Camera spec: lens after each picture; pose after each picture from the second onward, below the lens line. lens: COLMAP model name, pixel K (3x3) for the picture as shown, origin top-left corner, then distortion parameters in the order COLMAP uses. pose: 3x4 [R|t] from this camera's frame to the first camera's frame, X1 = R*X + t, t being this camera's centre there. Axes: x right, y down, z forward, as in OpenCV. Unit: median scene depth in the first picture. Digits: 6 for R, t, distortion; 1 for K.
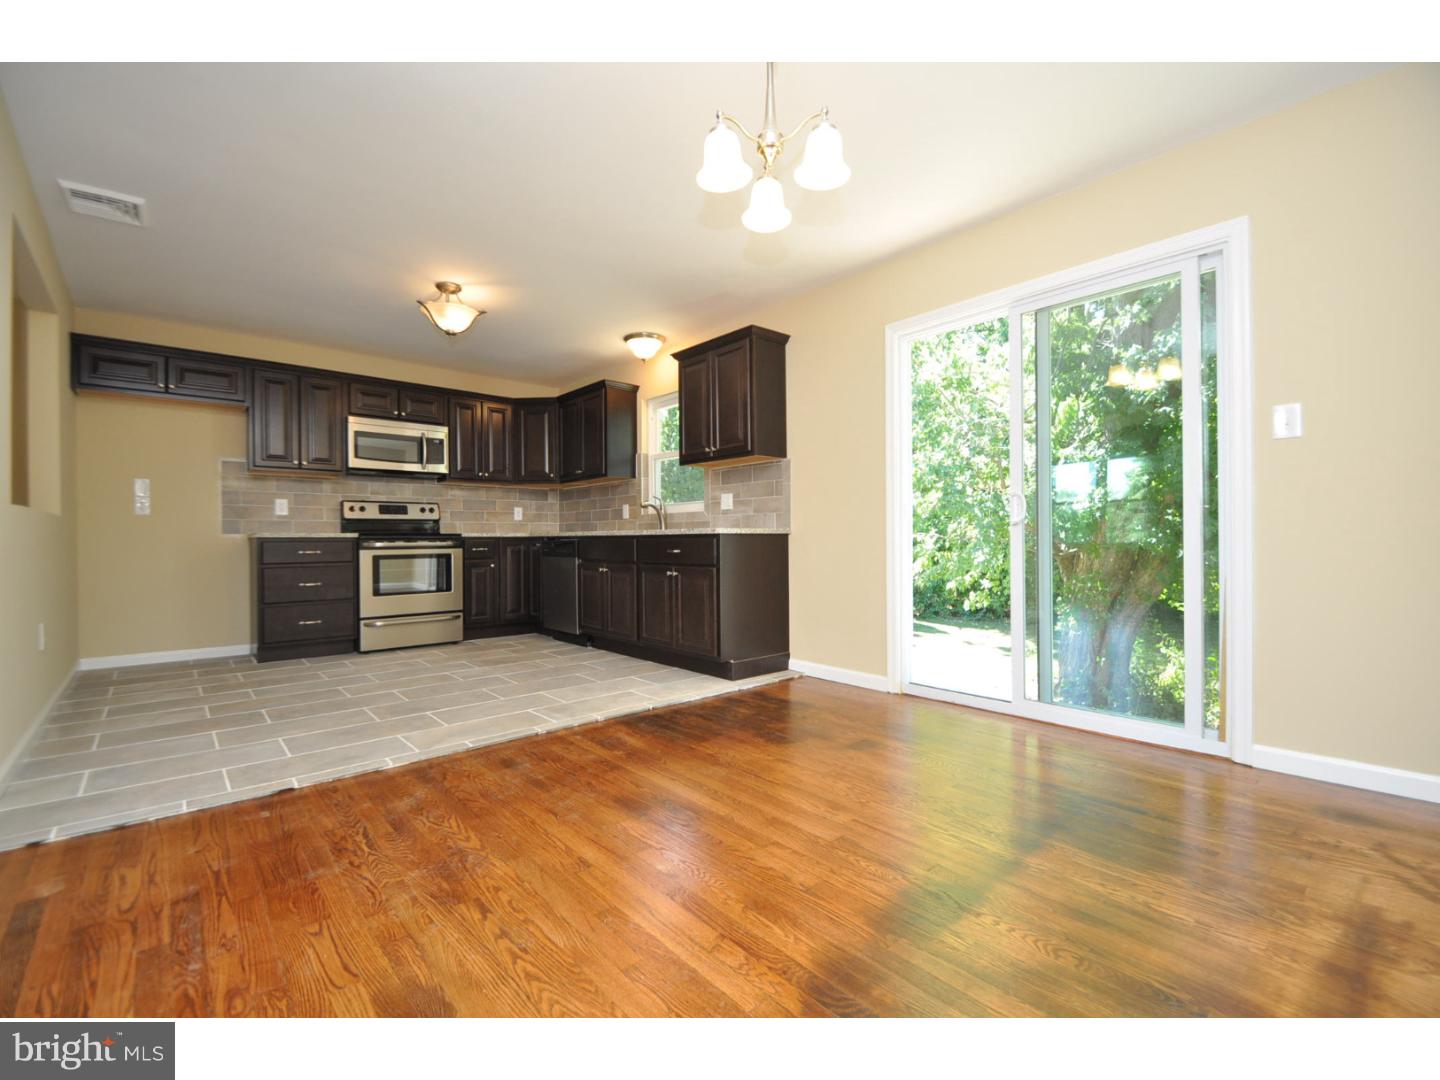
lens RADIAL K [[628.8, 0, 721.5], [0, 628.8, 539.5], [0, 0, 1]] dist [0.008196, -0.011281]
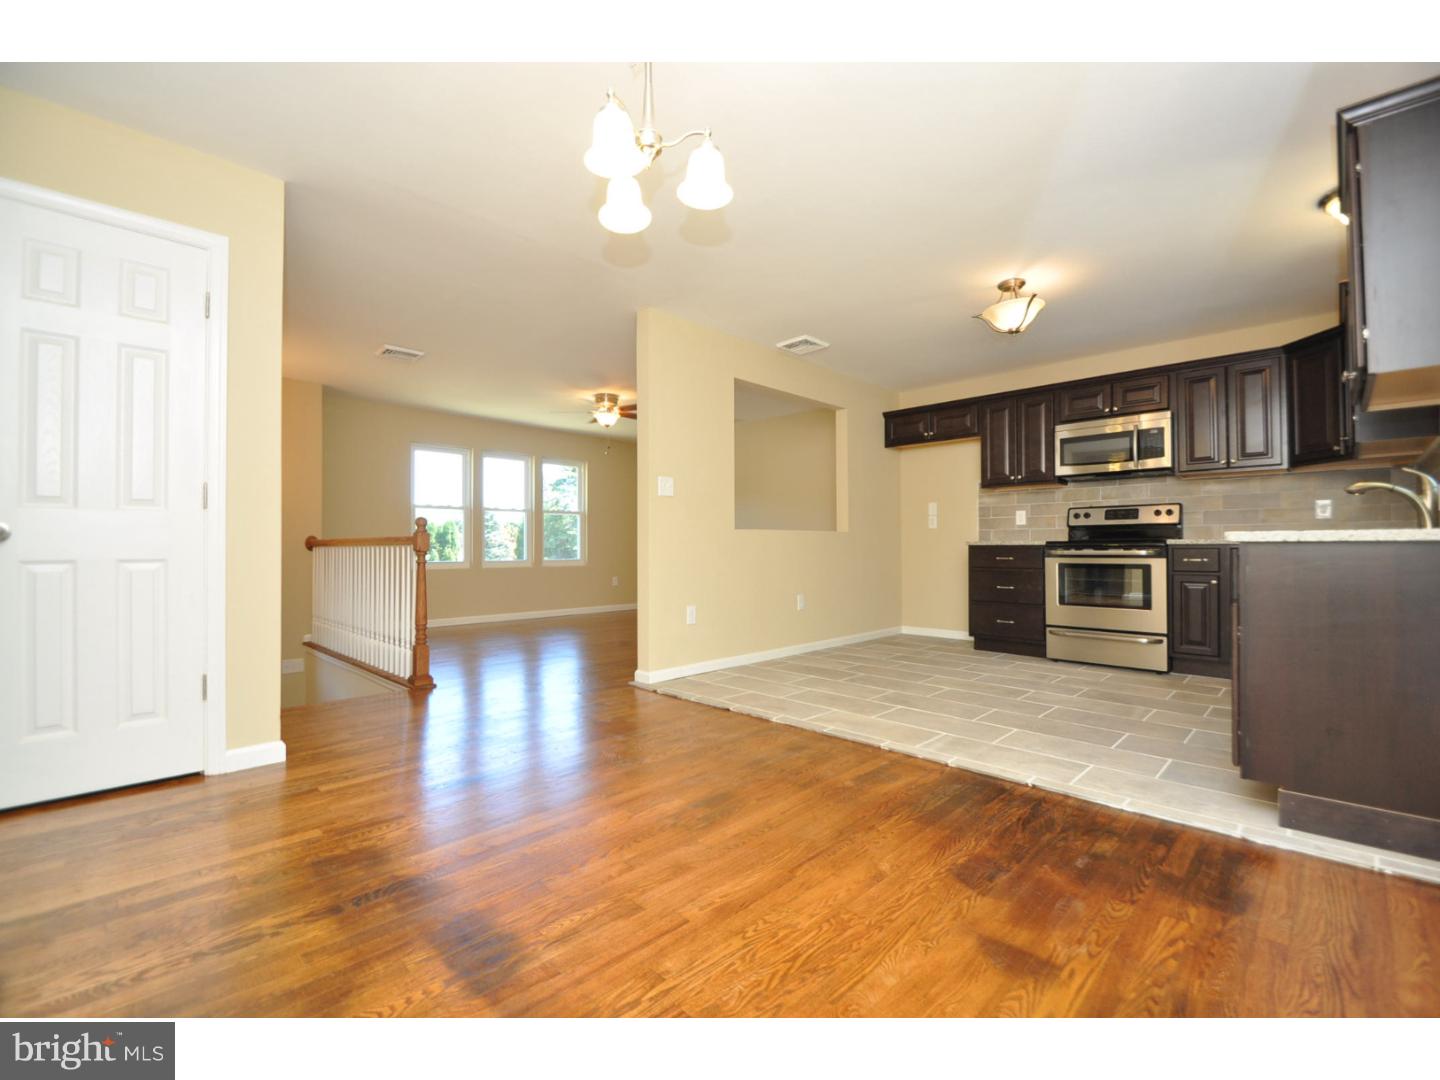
lens RADIAL K [[628.8, 0, 715.9], [0, 628.8, 542.3], [0, 0, 1]] dist [0.008196, -0.011281]
pose [[0.063127, -0.001755, -0.998004, 0.431168], [0.001767, 0.999997, -0.001647, -0.007510], [0.998004, -0.001659, 0.063130, 0.432531]]
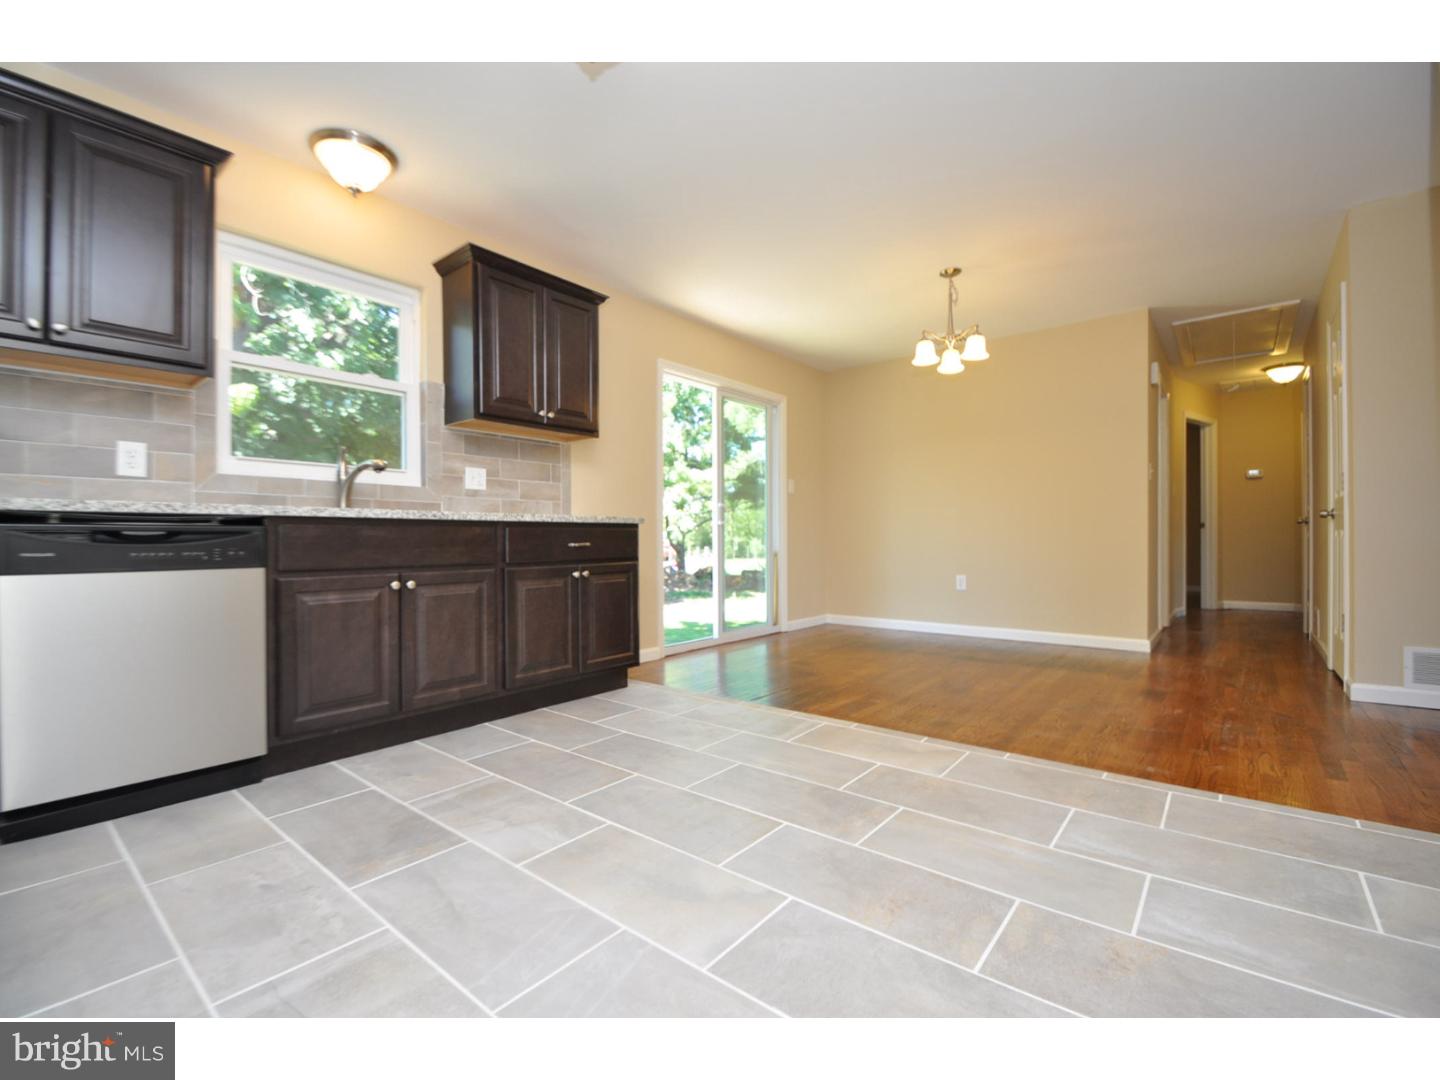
lens RADIAL K [[628.8, 0, 715.6], [0, 628.8, 539.8], [0, 0, 1]] dist [0.008196, -0.011281]
pose [[-0.153210, 0.010238, 0.988141, -0.766536], [0.009263, 0.999917, -0.008924, 0.019381], [-0.988150, 0.007786, -0.153292, 0.865184]]
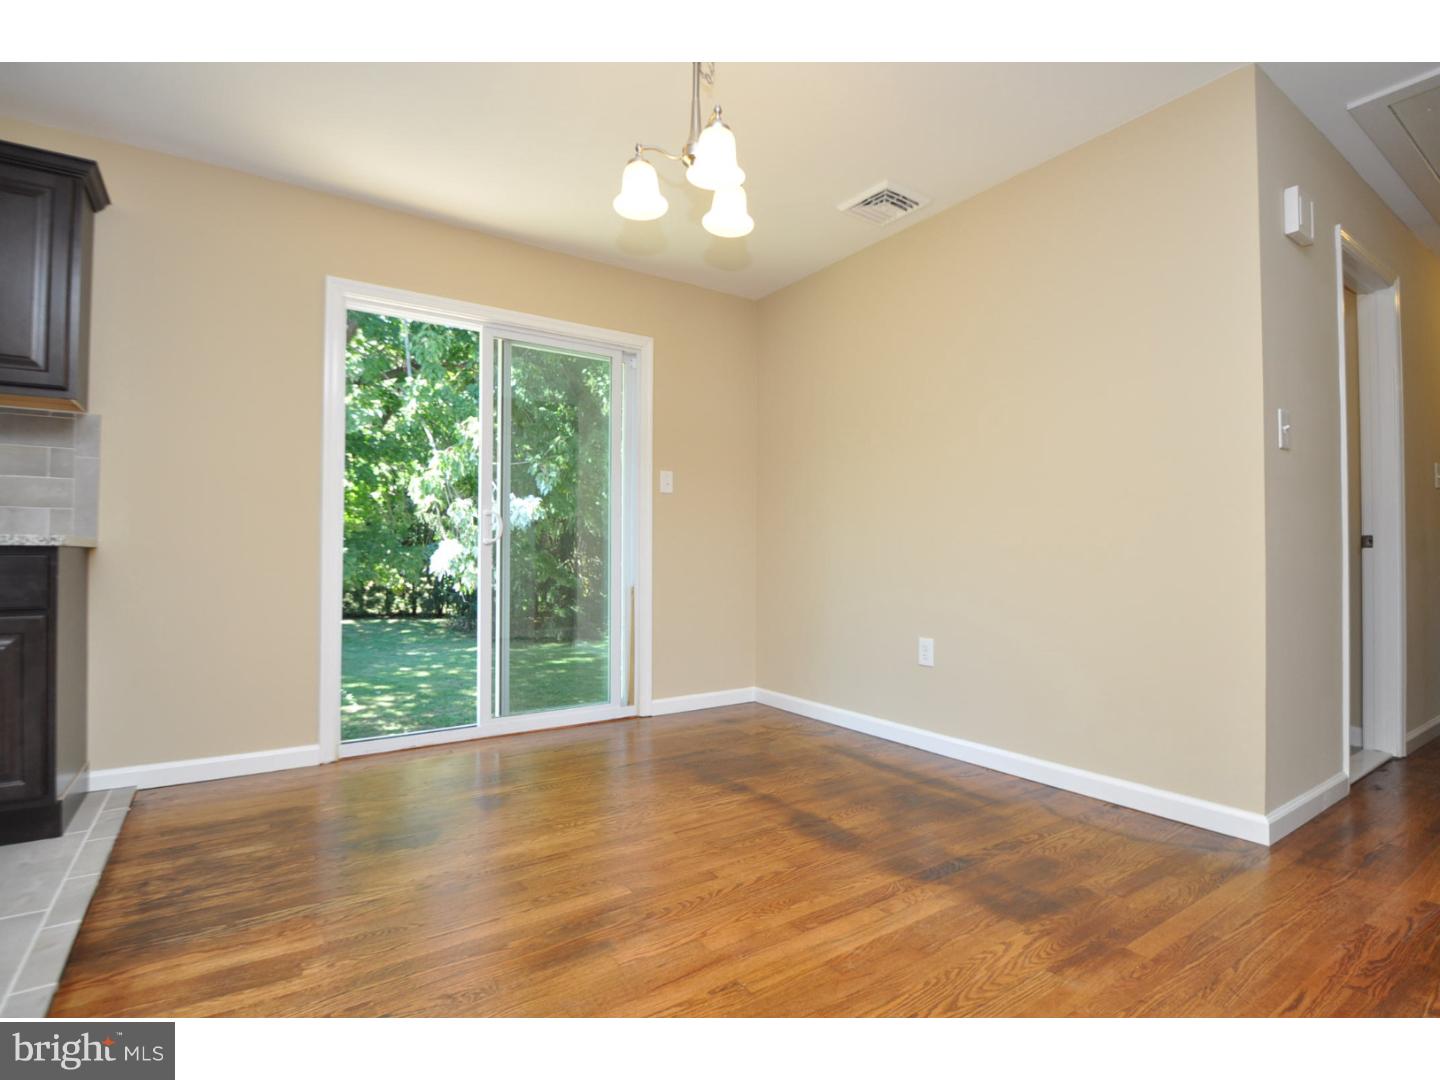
lens RADIAL K [[702.6, 0, 720.4], [0, 702.6, 544.4], [0, 0, 1]] dist [-0.014446, -0.007569]
pose [[0.116585, 0.023688, 0.992898, -0.404416], [-0.001485, 0.999719, -0.023676, 0.001149], [-0.993180, 0.001286, 0.116587, 0.347057]]
